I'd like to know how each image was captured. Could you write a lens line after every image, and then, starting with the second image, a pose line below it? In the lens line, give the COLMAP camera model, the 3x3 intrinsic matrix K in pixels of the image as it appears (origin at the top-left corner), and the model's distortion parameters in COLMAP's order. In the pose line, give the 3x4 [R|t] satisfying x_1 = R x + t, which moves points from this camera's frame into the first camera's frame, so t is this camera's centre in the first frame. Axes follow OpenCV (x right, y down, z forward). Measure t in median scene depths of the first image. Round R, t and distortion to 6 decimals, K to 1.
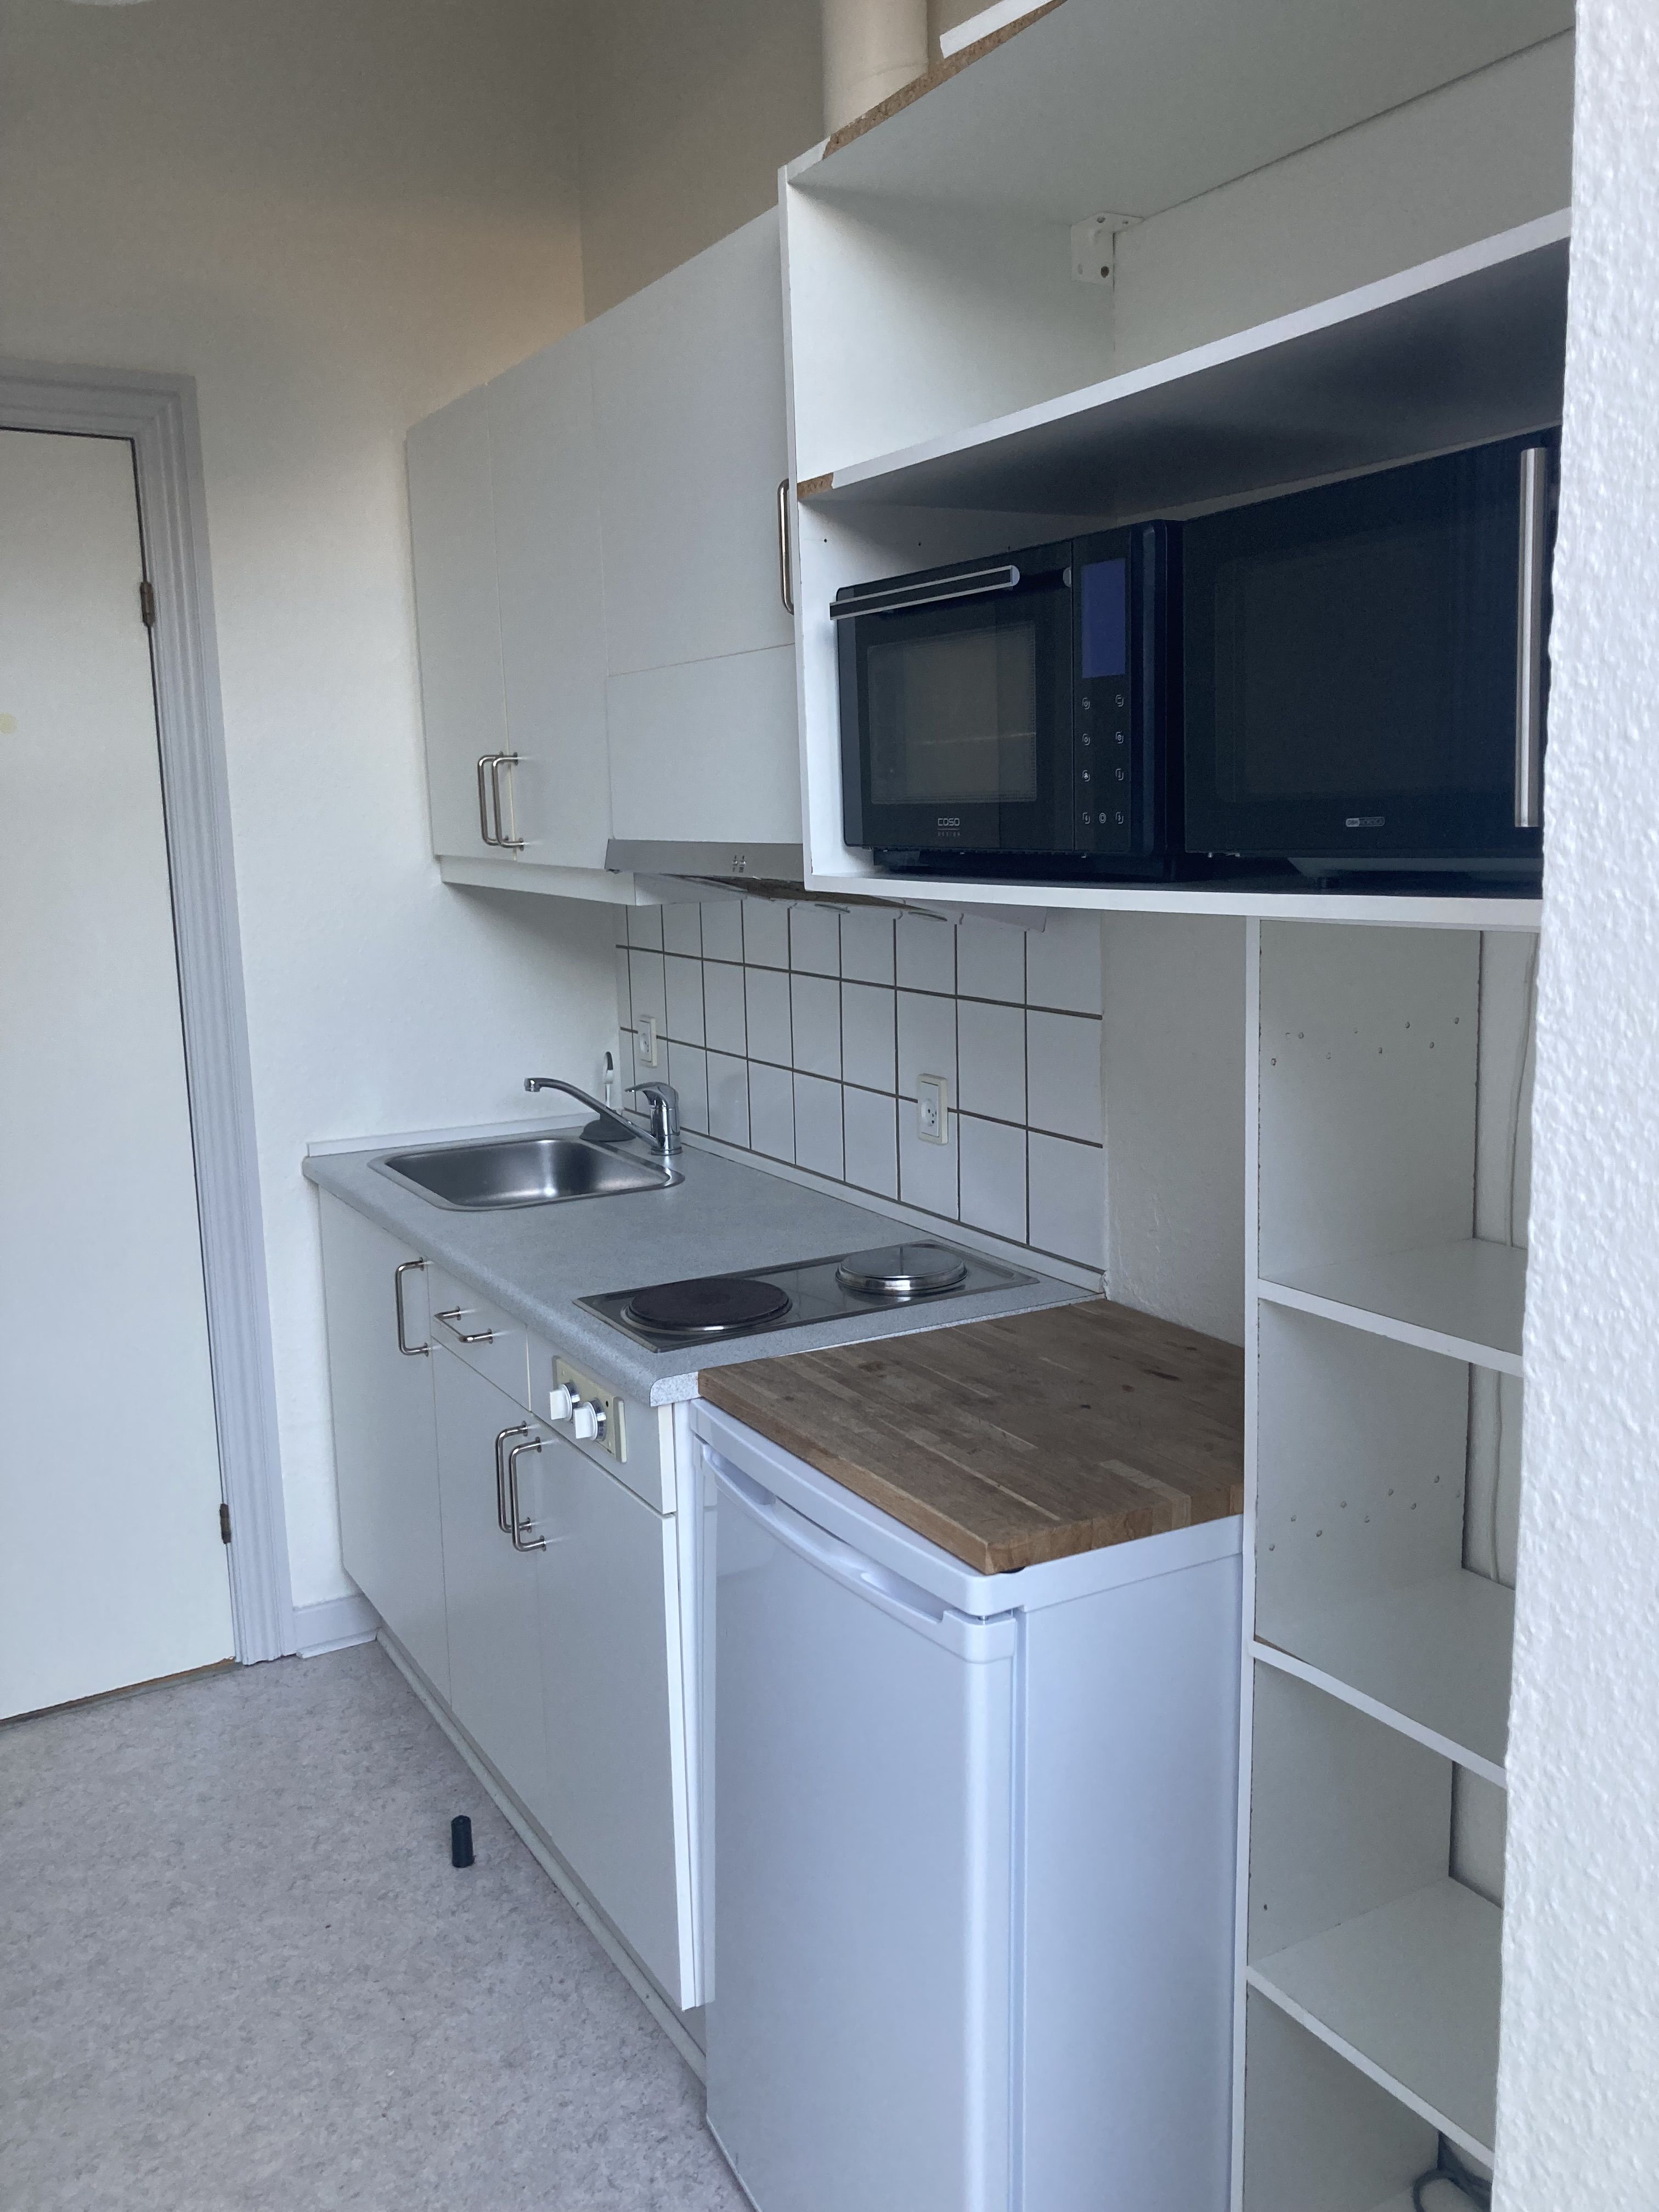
lens RADIAL K [[1793.2, 0, 829.5], [0, 1793.2, 1106.0], [0, 0, 1]] dist [0.098978, -0.108998]
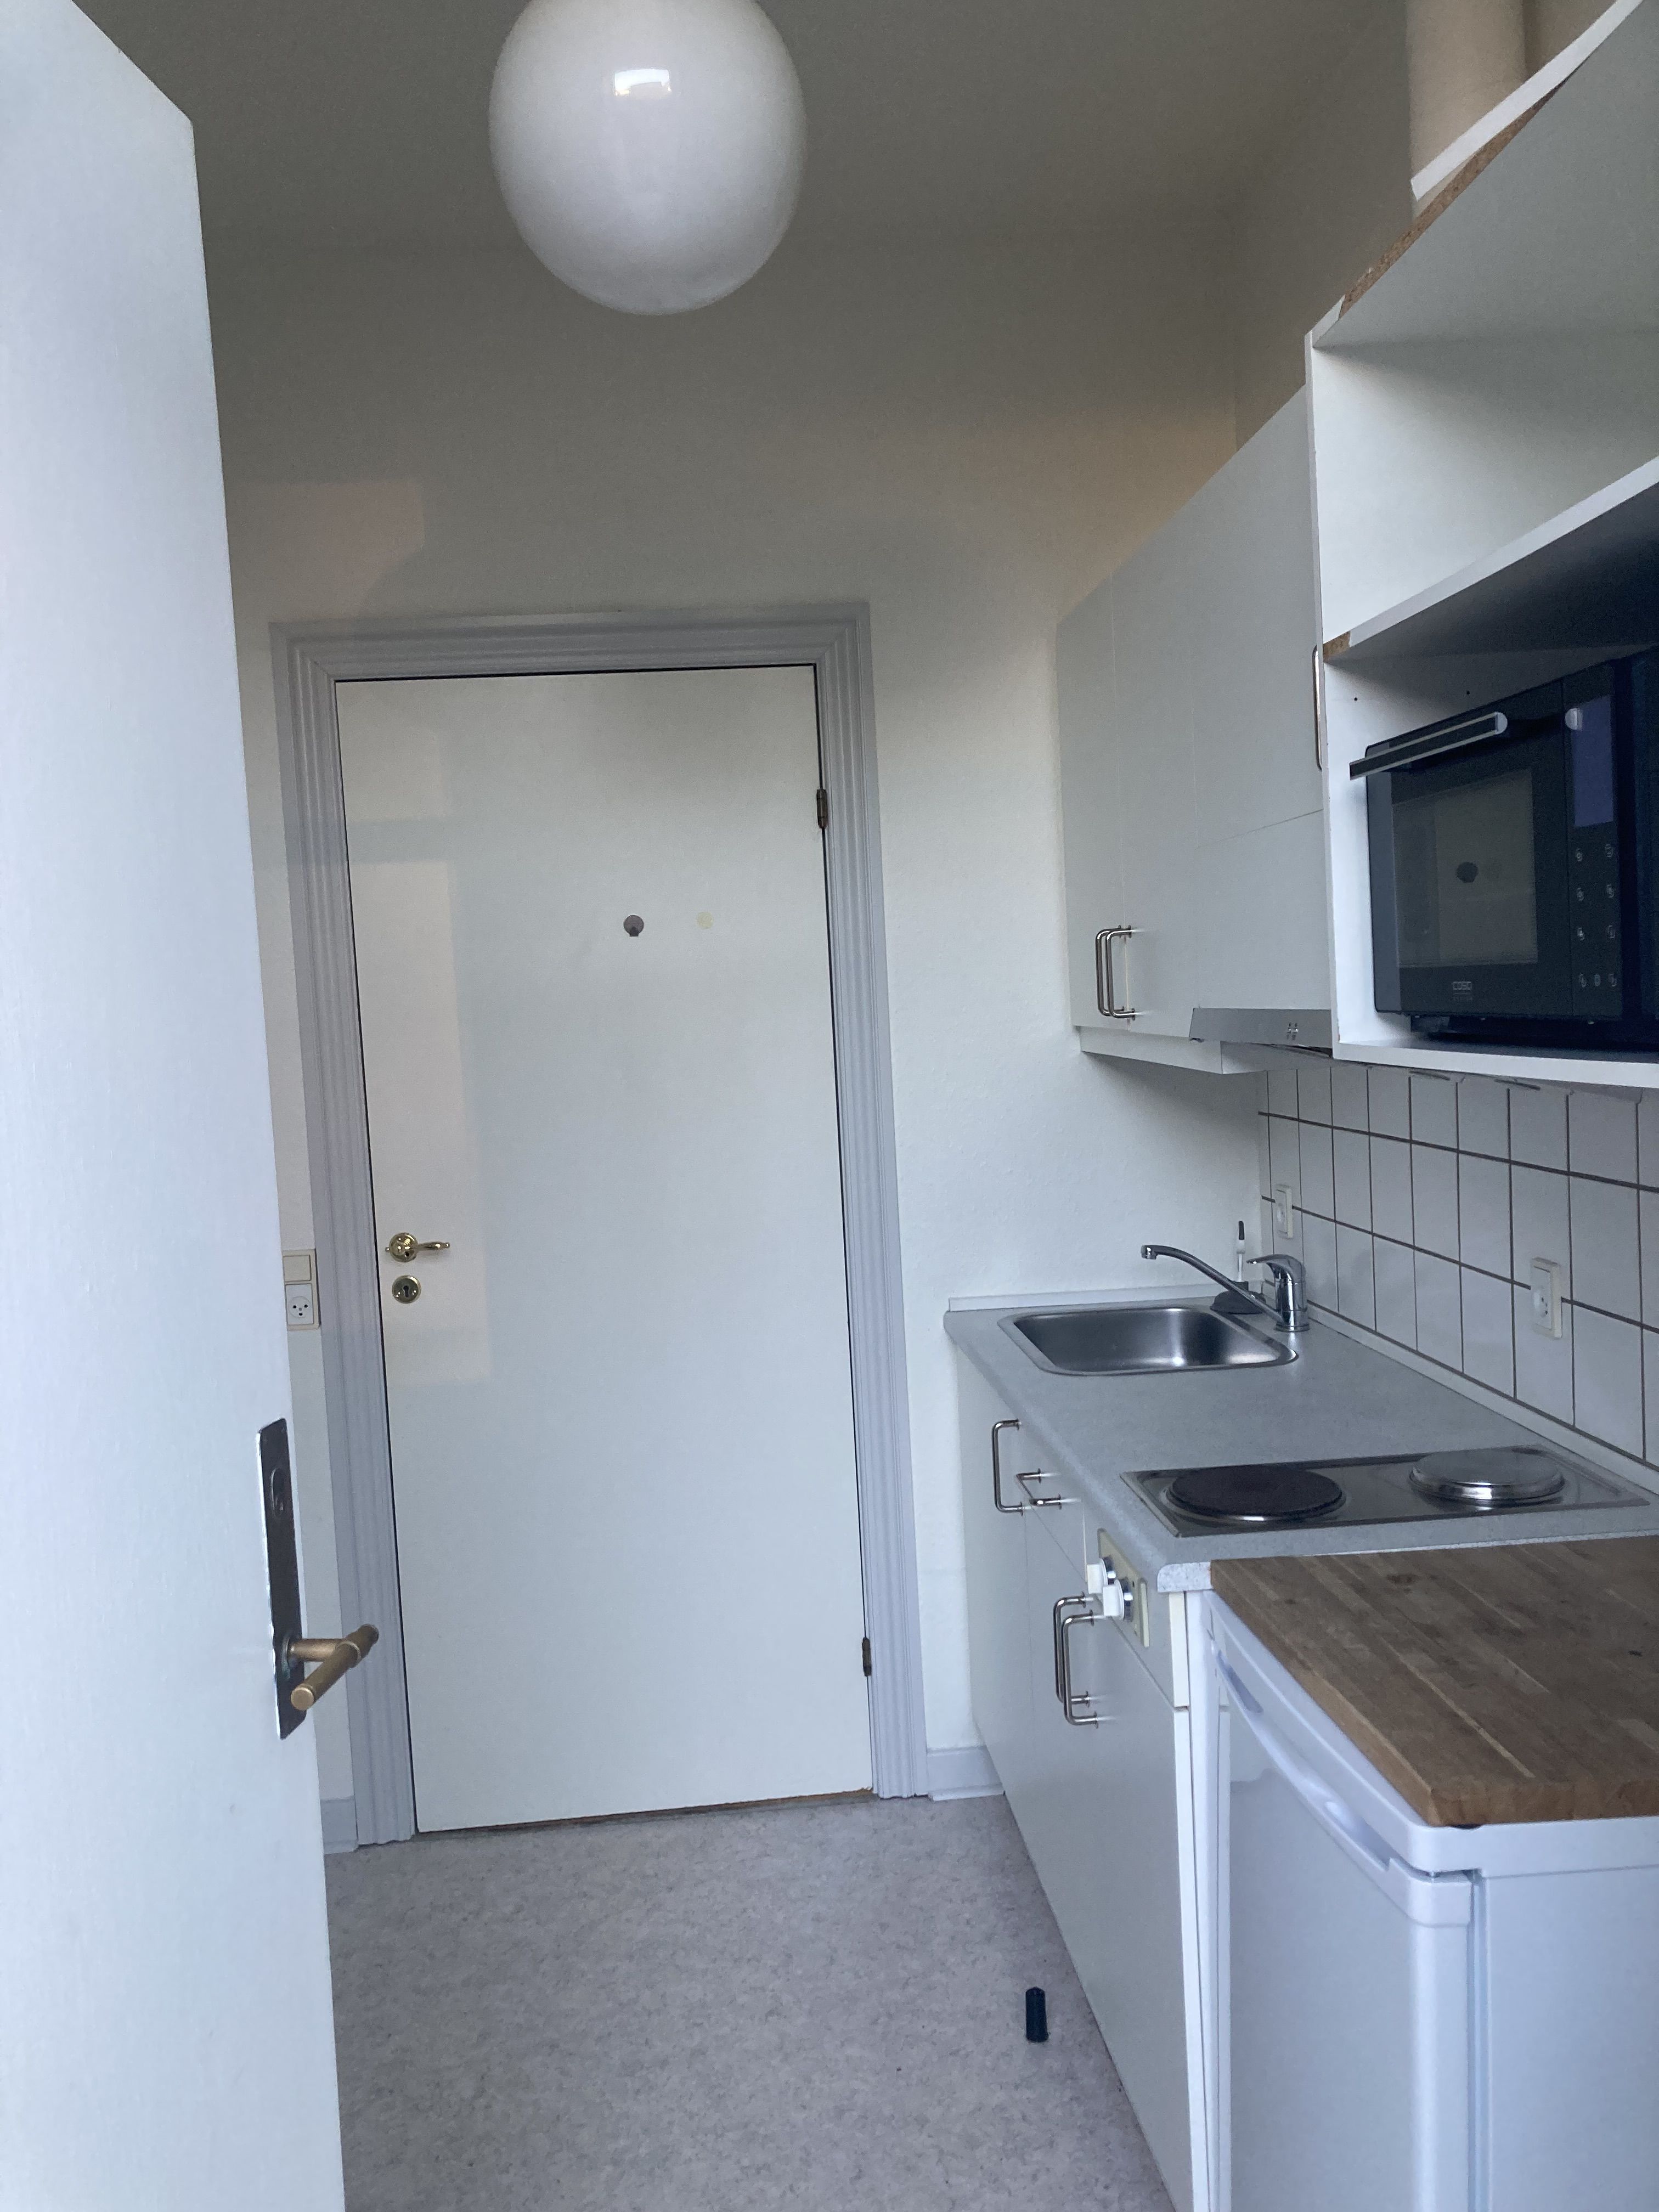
lens RADIAL K [[1820.8, 0, 824.5], [0, 1820.8, 1147.8], [0, 0, 1]] dist [0.055467, 0.002228]
pose [[0.901112, 0.013165, -0.433386, 0.137990], [-0.041184, 0.997619, -0.055326, -0.008003], [0.431625, 0.067703, 0.899509, 0.016904]]
